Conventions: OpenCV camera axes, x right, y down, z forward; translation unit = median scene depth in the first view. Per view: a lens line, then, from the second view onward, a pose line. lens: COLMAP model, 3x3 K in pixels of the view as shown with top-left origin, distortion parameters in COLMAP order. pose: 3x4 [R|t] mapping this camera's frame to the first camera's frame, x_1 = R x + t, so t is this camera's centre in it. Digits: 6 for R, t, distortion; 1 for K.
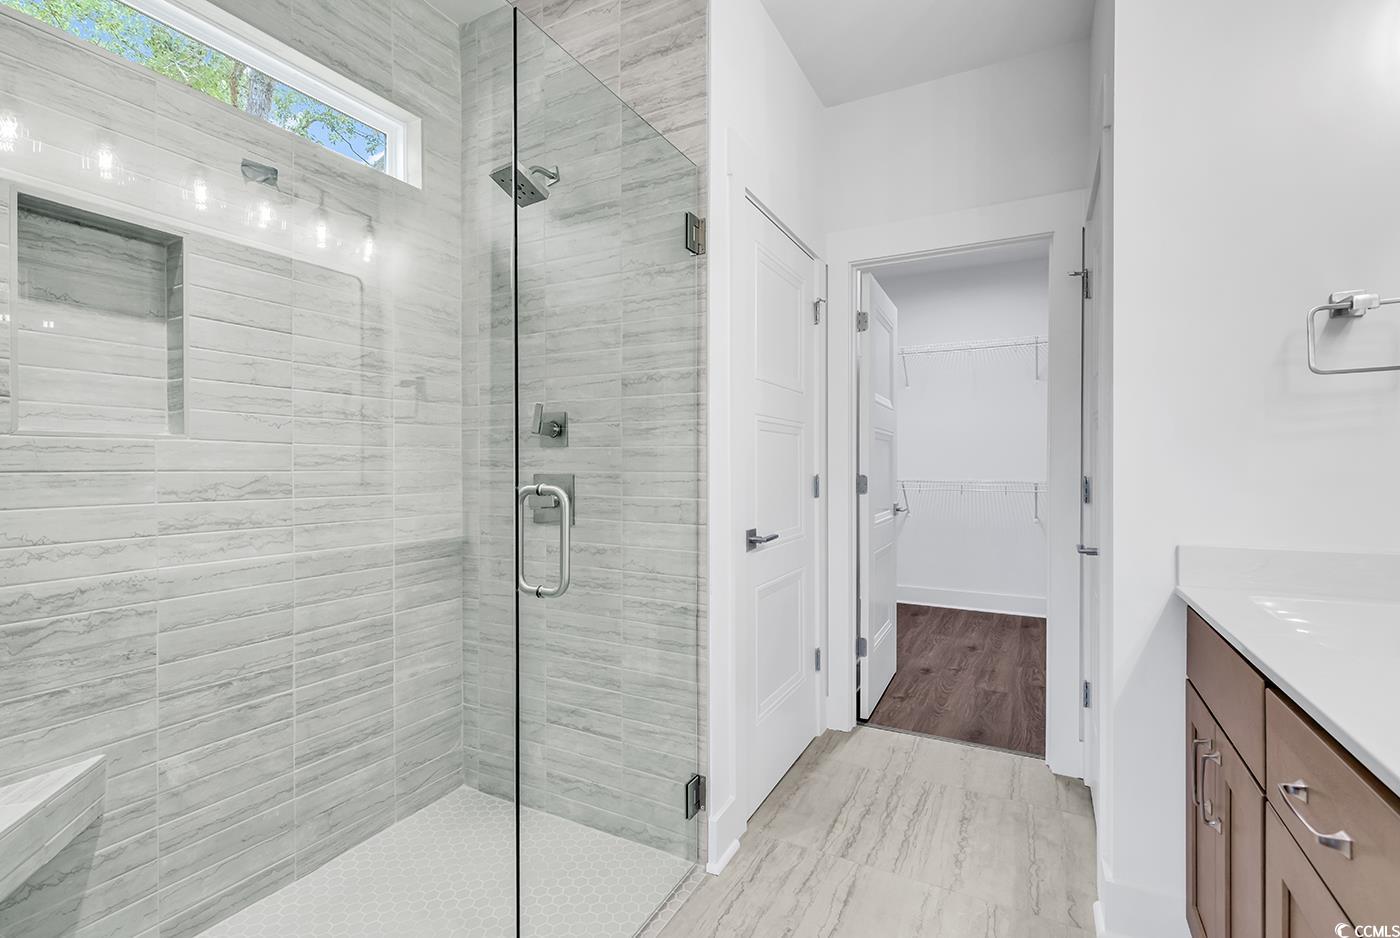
lens RADIAL K [[636.0, 0, 718.7], [0, 636.0, 471.0], [0, 0, 1]] dist [0.001542, 0.000014]
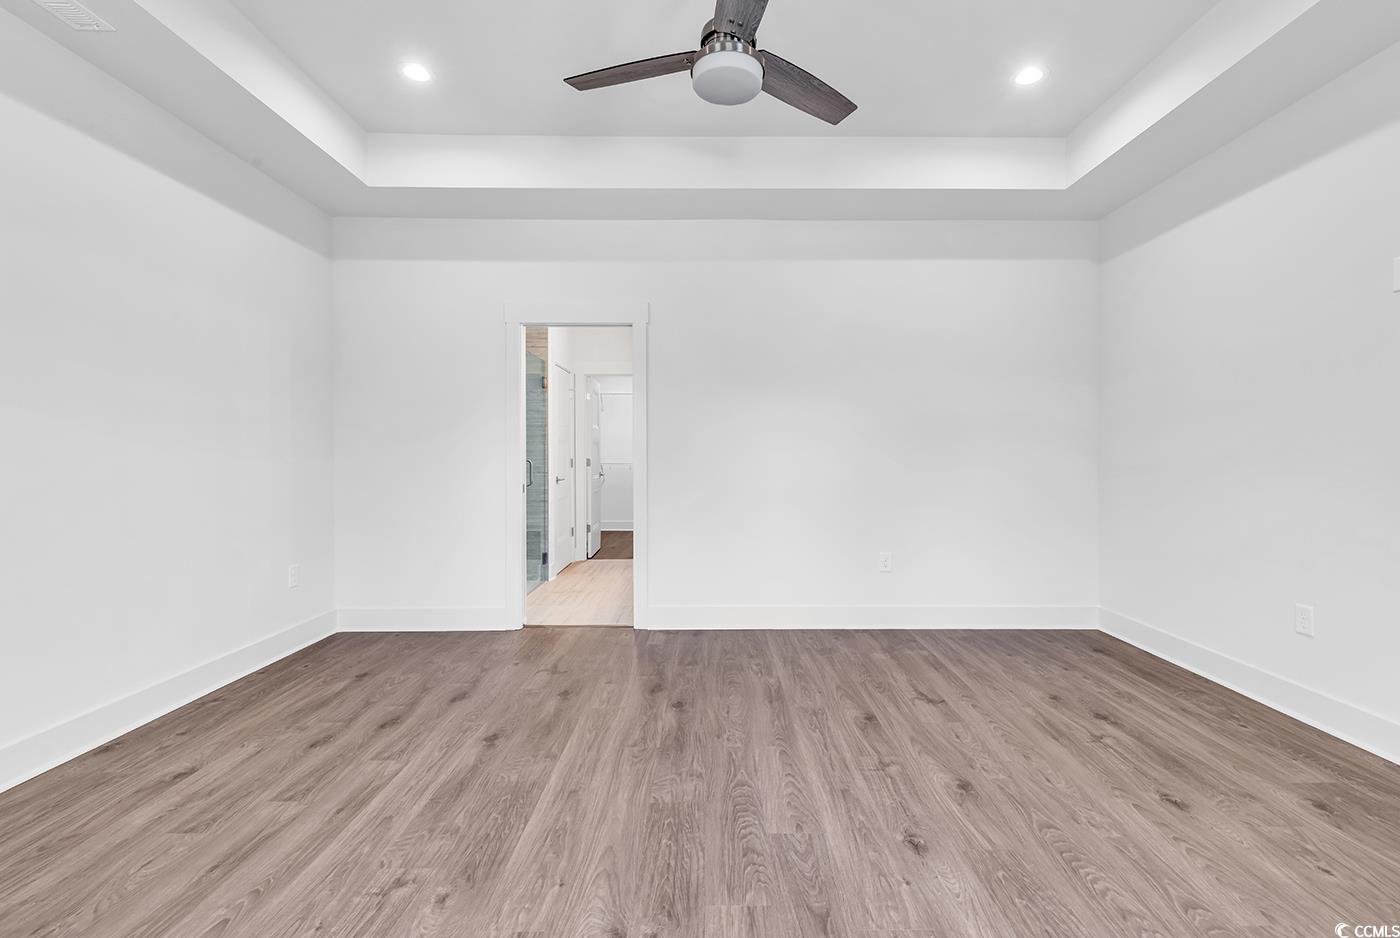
lens RADIAL K [[622.3, 0, 711.0], [0, 622.3, 463.5], [0, 0, 1]] dist [0.002998, 0.000063]
pose [[0.889770, -0.007810, 0.456342, -0.571063], [0.005992, 0.999967, 0.005431, 0.018962], [-0.456370, -0.002098, 0.889788, -1.715084]]
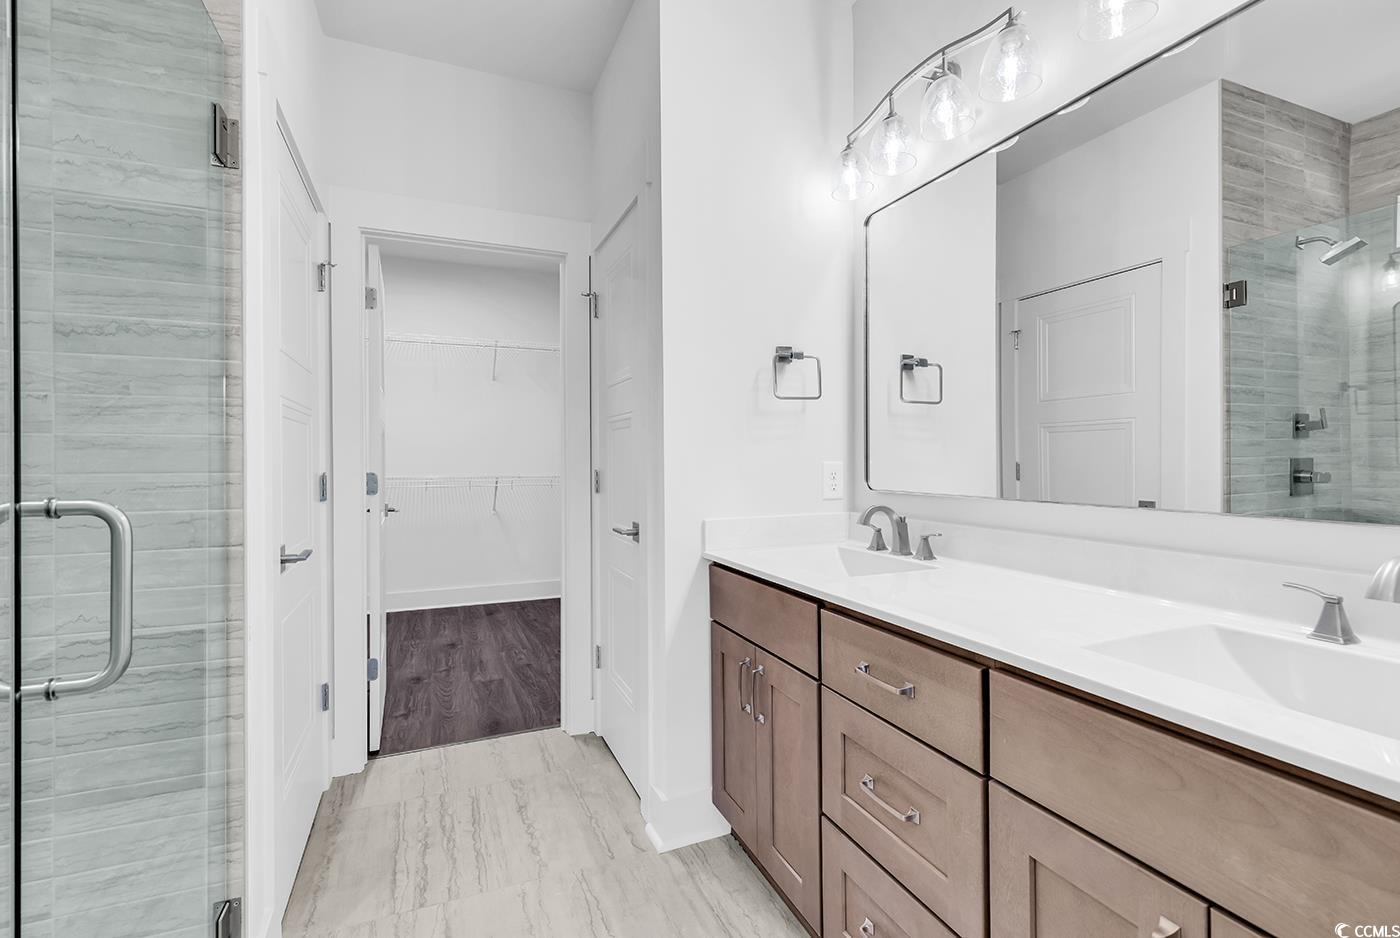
lens RADIAL K [[629.7, 0, 708.4], [0, 629.7, 459.2], [0, 0, 1]] dist [0.000146, 0.000486]
pose [[0.639148, -0.003191, 0.769077, -0.183751], [0.012494, 0.999903, -0.006235, -0.001213], [-0.768982, 0.013594, 0.639126, 0.109275]]
